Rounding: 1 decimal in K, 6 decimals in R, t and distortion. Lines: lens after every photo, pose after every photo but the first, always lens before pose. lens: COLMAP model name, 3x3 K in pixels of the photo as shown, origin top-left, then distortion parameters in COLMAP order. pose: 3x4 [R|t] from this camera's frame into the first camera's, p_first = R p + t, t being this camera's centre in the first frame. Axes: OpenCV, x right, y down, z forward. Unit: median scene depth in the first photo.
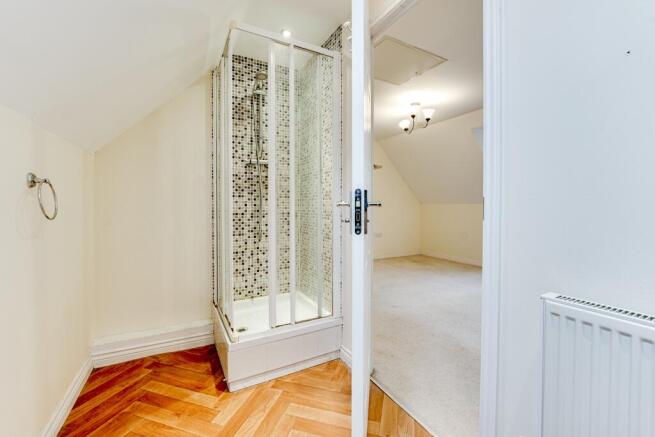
lens RADIAL K [[266.9, 0, 328.1], [0, 266.9, 213.2], [0, 0, 1]] dist [-0.011449, -0.000028]
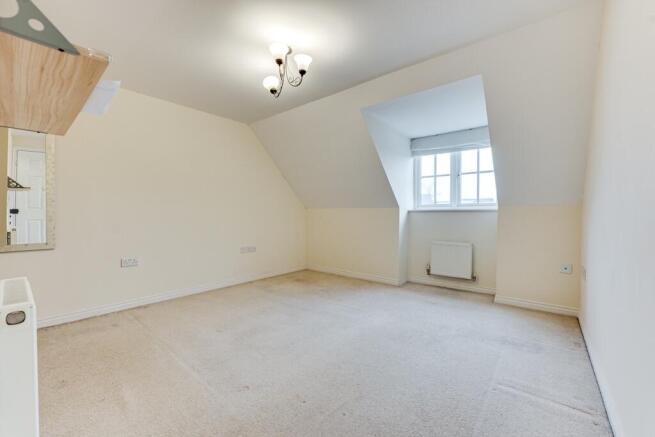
lens RADIAL K [[266.9, 0, 328.1], [0, 266.9, 213.2], [0, 0, 1]] dist [-0.011449, -0.000028]
pose [[0.925998, 0.002707, 0.377519, 0.142784], [0.005368, 0.999779, -0.020337, -0.004578], [-0.377491, 0.020859, 0.925778, 0.296318]]
